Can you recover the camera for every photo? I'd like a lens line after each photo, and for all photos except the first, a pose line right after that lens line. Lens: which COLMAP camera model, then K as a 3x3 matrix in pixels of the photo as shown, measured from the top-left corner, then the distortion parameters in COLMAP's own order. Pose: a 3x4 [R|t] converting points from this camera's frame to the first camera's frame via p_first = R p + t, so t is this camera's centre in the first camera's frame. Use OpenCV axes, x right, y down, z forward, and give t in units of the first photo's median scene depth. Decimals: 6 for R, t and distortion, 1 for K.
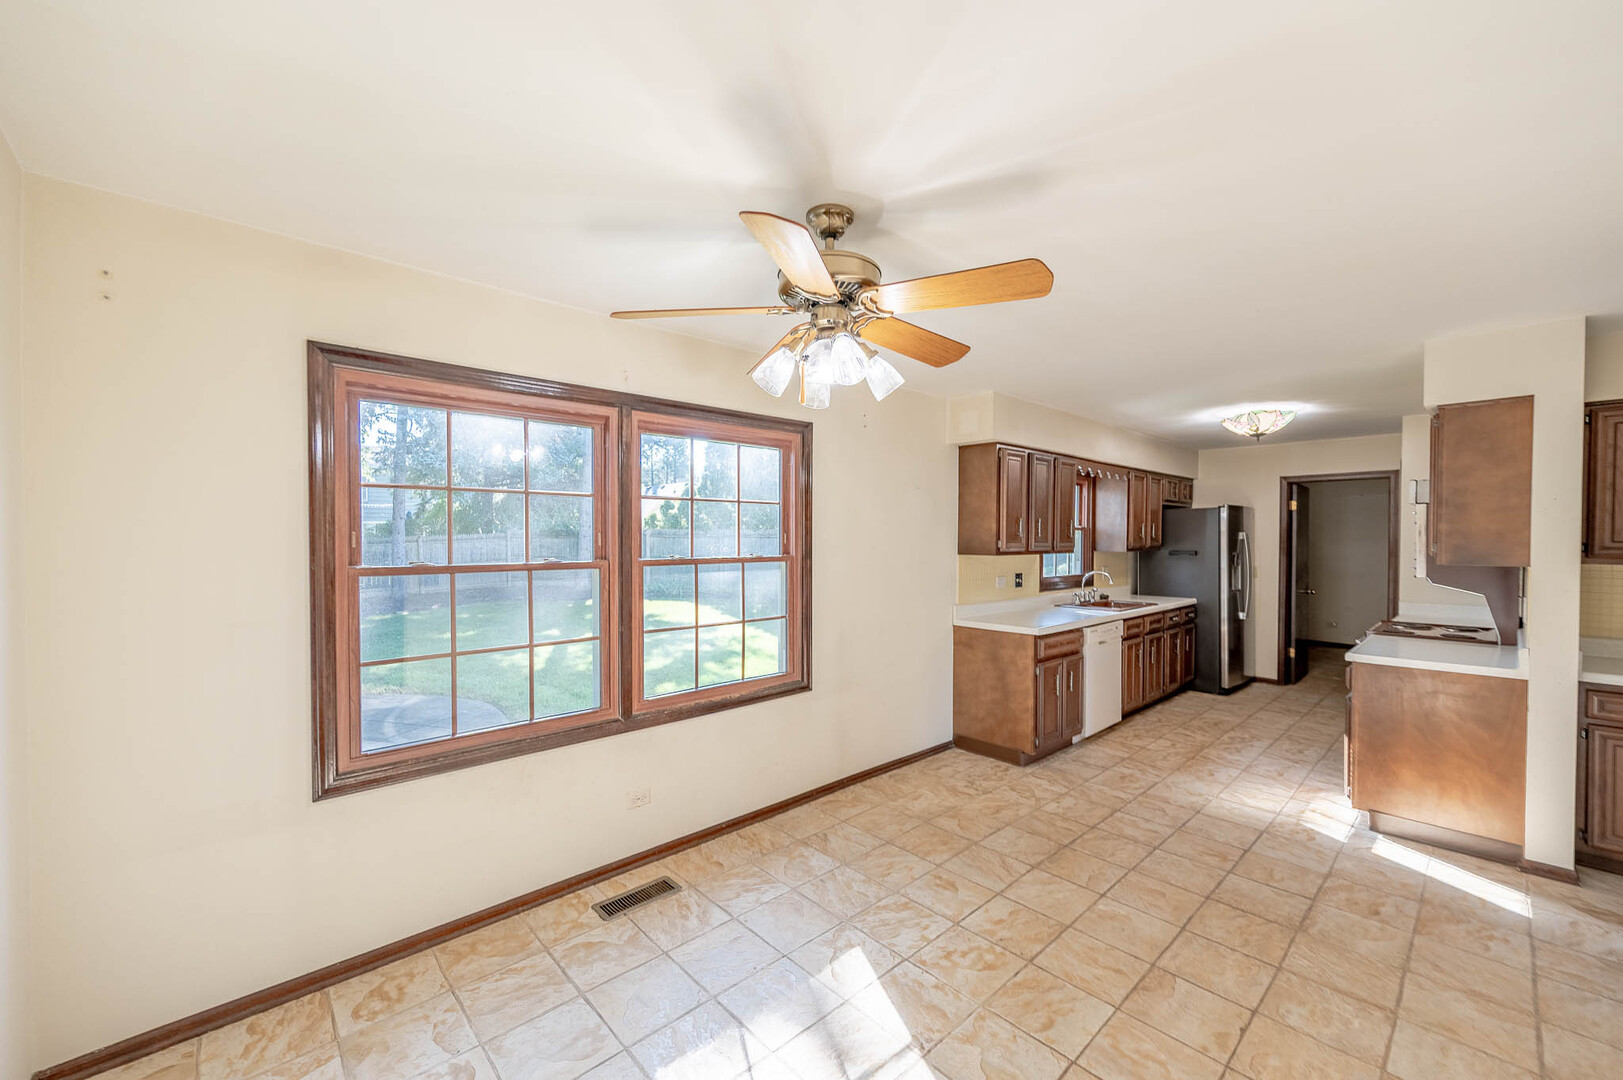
lens RADIAL K [[653.0, 0, 811.5], [0, 653.0, 540.0], [0, 0, 1]] dist [0.000148, -0.000003]
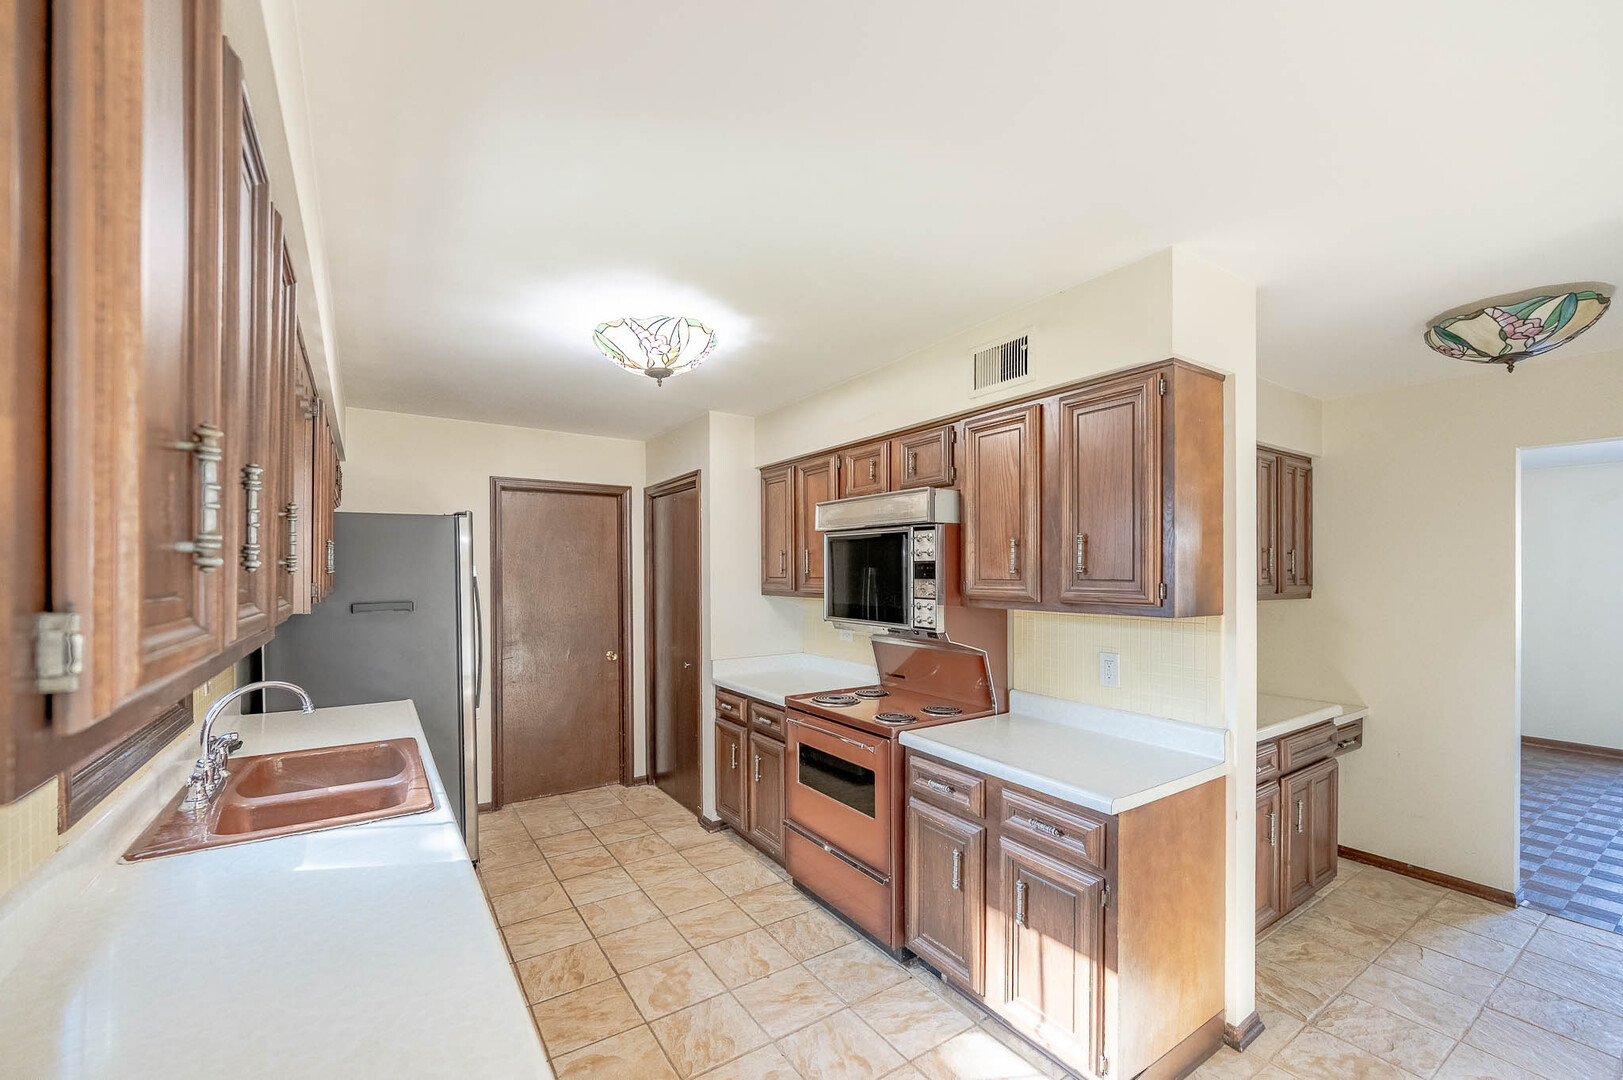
lens RADIAL K [[653.0, 0, 811.5], [0, 653.0, 540.0], [0, 0, 1]] dist [0.000148, -0.000003]
pose [[0.156420, 0.041657, 0.986812, 0.192262], [0.011305, 0.998969, -0.043963, -0.004557], [-0.987626, 0.018032, 0.155788, 0.834764]]
